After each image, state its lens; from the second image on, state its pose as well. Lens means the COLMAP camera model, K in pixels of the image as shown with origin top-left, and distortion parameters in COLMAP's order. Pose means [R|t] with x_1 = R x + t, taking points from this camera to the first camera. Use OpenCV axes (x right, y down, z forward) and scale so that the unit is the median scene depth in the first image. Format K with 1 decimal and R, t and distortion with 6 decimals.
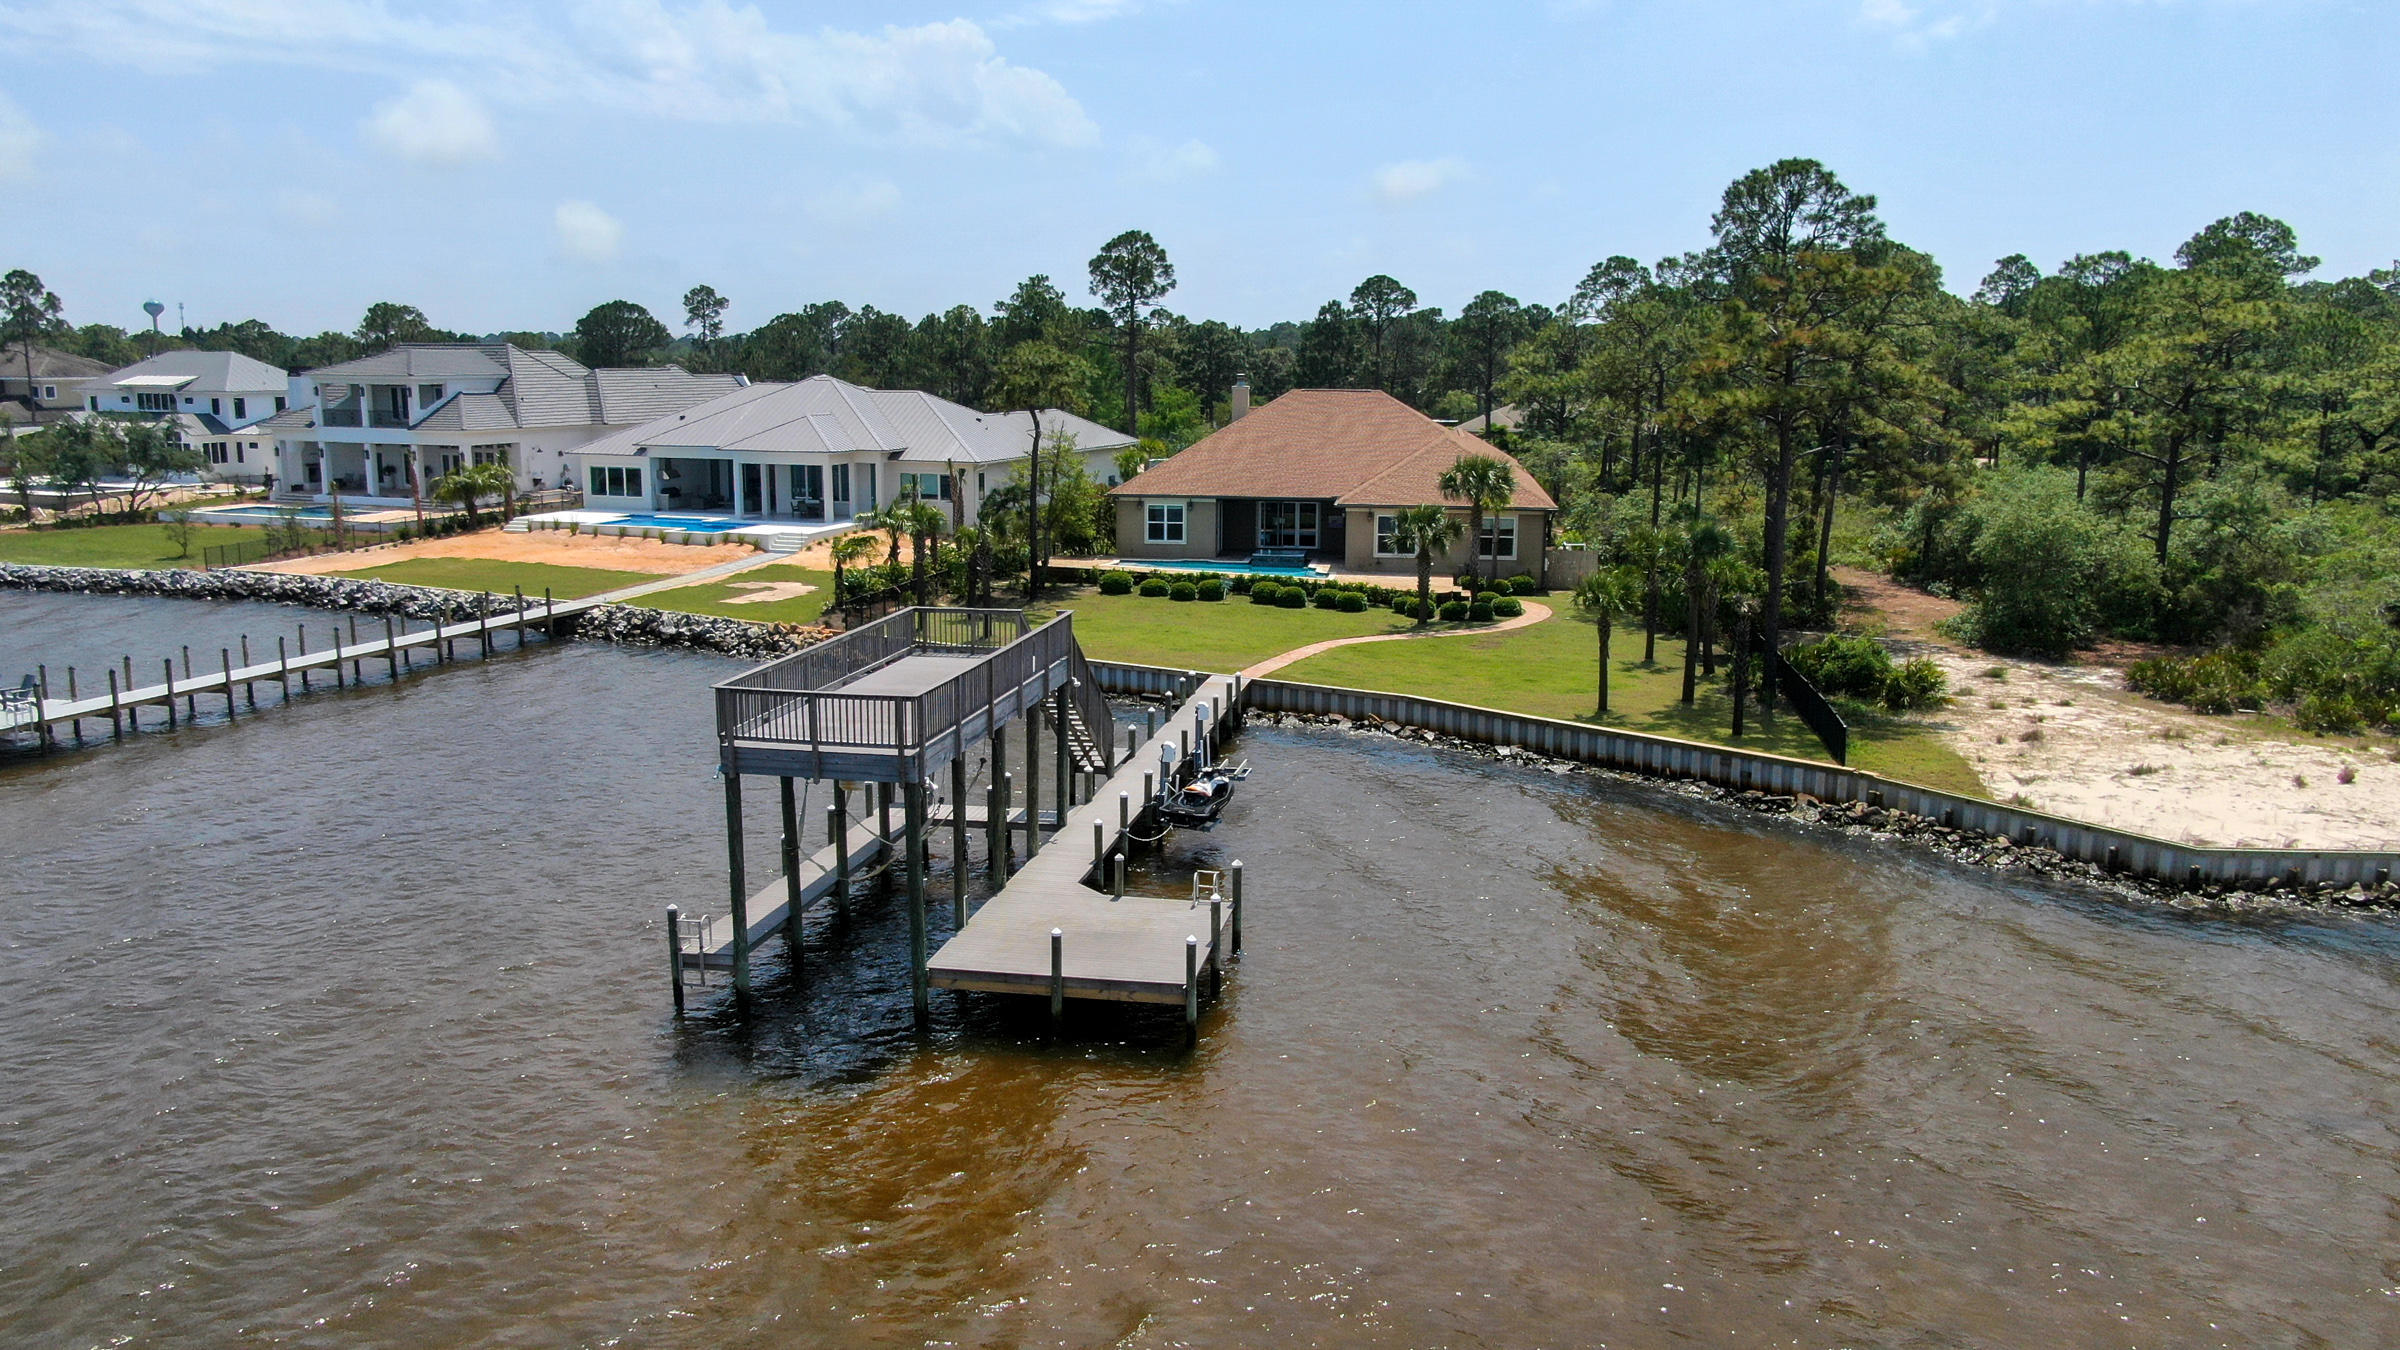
lens RADIAL K [[1745.6, 0, 1200.0], [0, 1745.6, 675.0], [0, 0, 1]] dist [-0.030226, 0.006680]
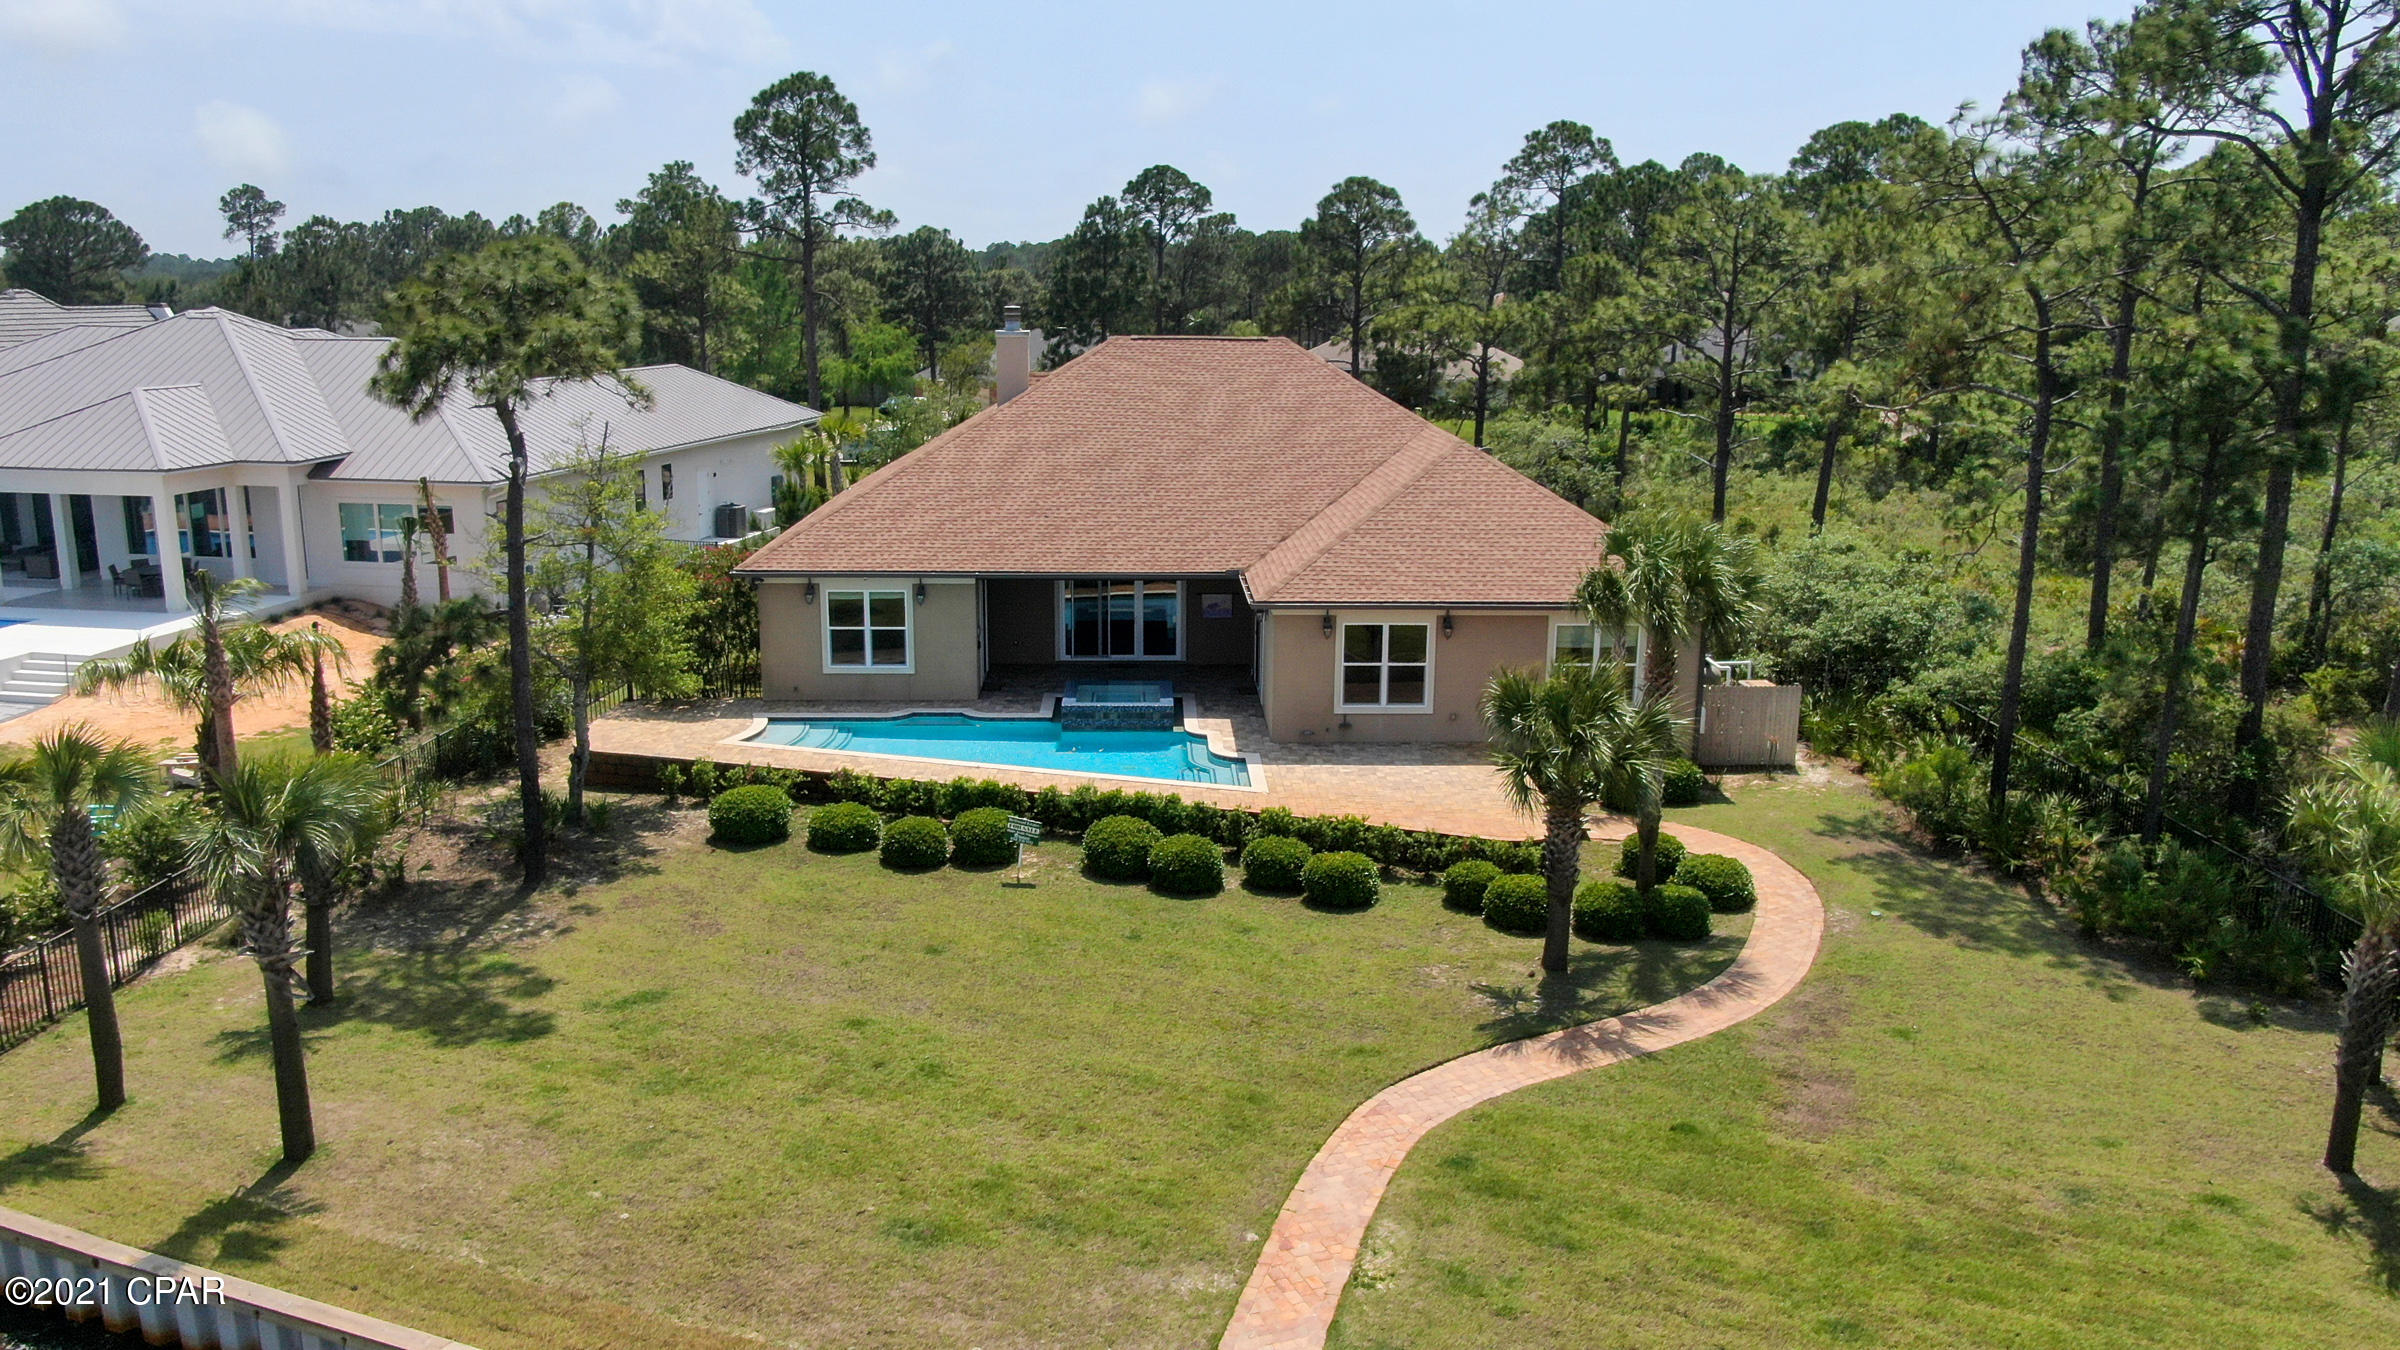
lens RADIAL K [[1763.3, 0, 1200.0], [0, 1763.3, 675.0], [0, 0, 1]] dist [-0.022858, -0.001508]
pose [[0.986915, -0.032657, 0.157902, -0.006806], [0.026505, 0.998811, 0.040911, -0.091904], [-0.159050, -0.036190, 0.986607, 0.521510]]
